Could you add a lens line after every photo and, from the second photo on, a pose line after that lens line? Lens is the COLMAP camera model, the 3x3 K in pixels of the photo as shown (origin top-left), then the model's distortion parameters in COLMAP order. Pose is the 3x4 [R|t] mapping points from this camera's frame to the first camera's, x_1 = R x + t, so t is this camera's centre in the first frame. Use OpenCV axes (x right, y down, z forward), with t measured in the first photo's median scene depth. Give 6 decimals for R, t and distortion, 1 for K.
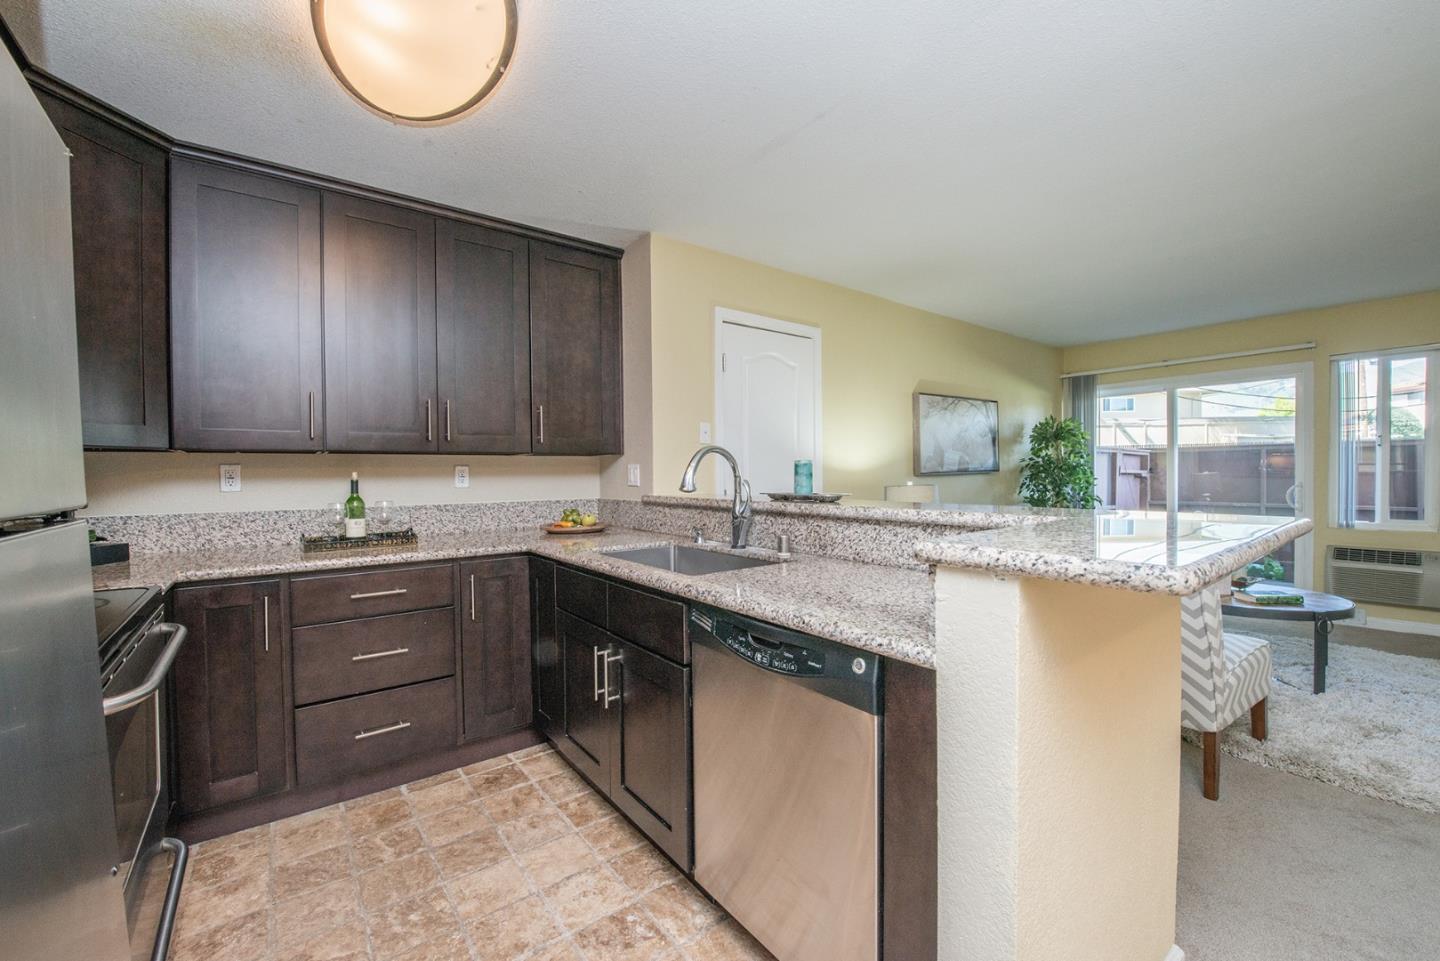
lens RADIAL K [[575.4, 0, 714.6], [0, 575.4, 475.1], [0, 0, 1]] dist [-0.014647, -0.003748]
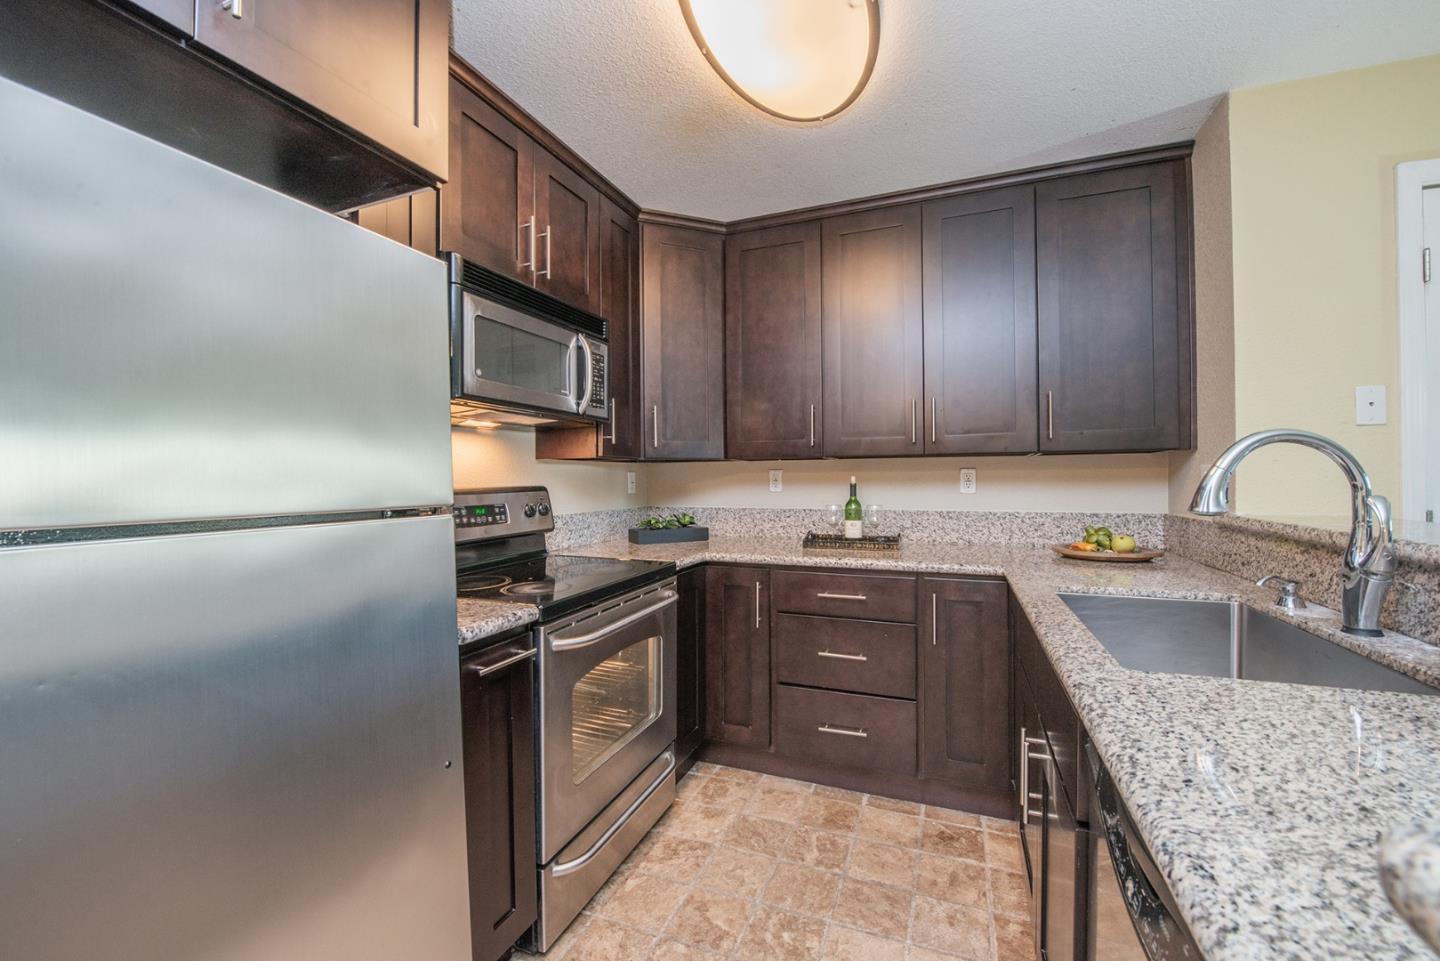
lens RADIAL K [[575.4, 0, 733.8], [0, 575.4, 477.0], [0, 0, 1]] dist [-0.014647, -0.003748]
pose [[0.516776, 0.006118, -0.856099, 0.174322], [-0.002490, 0.999981, 0.005643, -0.009671], [0.856117, -0.000784, 0.516781, 0.286280]]
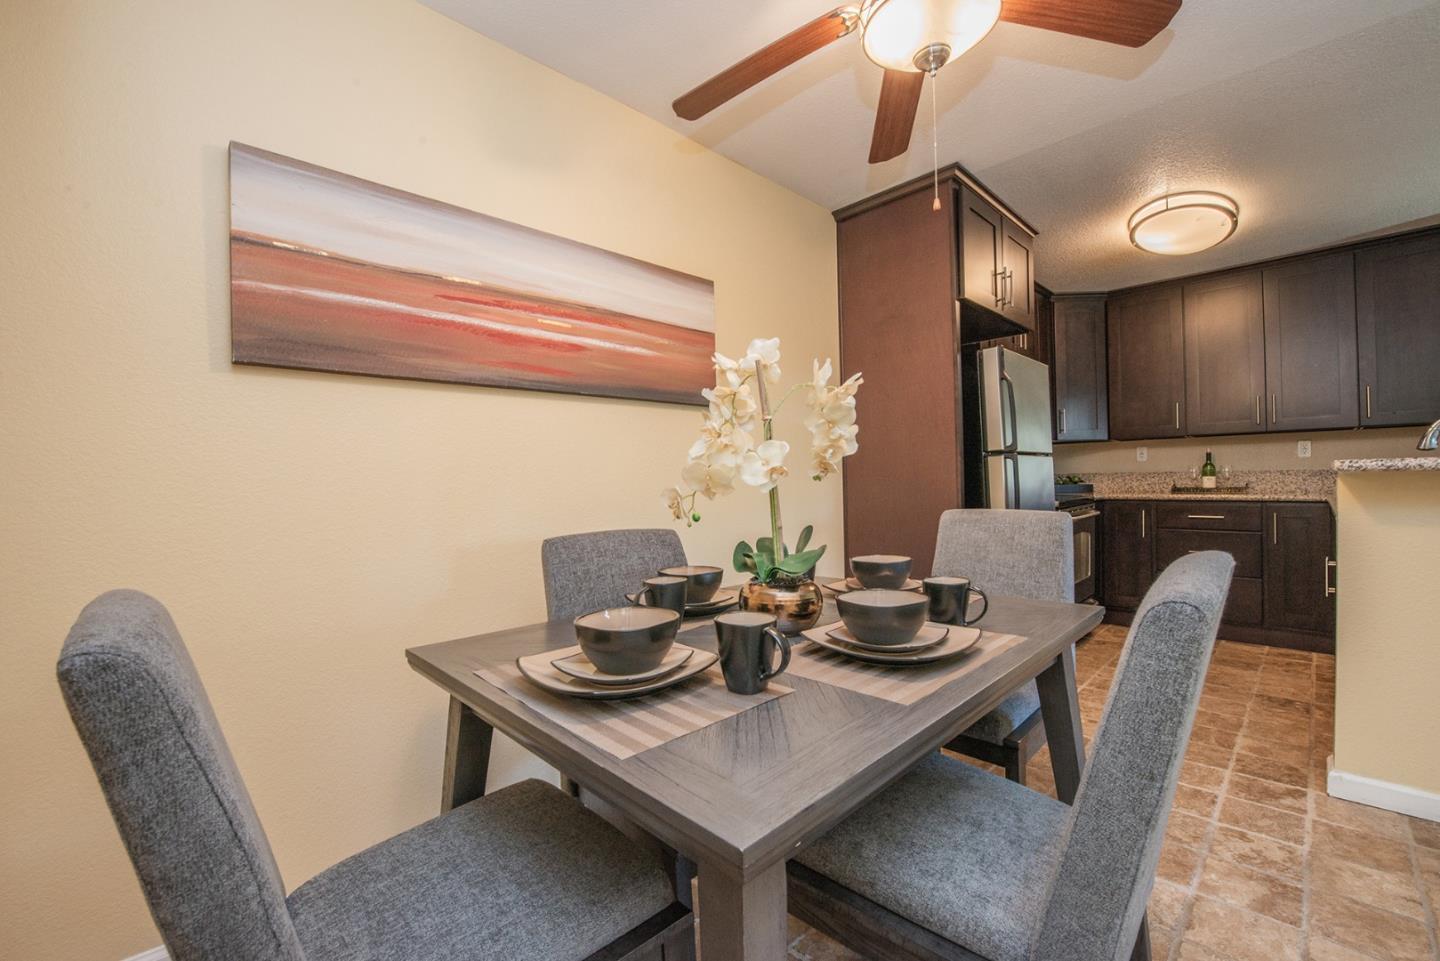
lens RADIAL K [[575.4, 0, 719.0], [0, 575.4, 482.7], [0, 0, 1]] dist [-0.014647, -0.003748]
pose [[0.096176, 0.015112, -0.995250, 0.908410], [0.012064, 0.999794, 0.016347, 0.054519], [0.995291, -0.013579, 0.095974, -0.581683]]
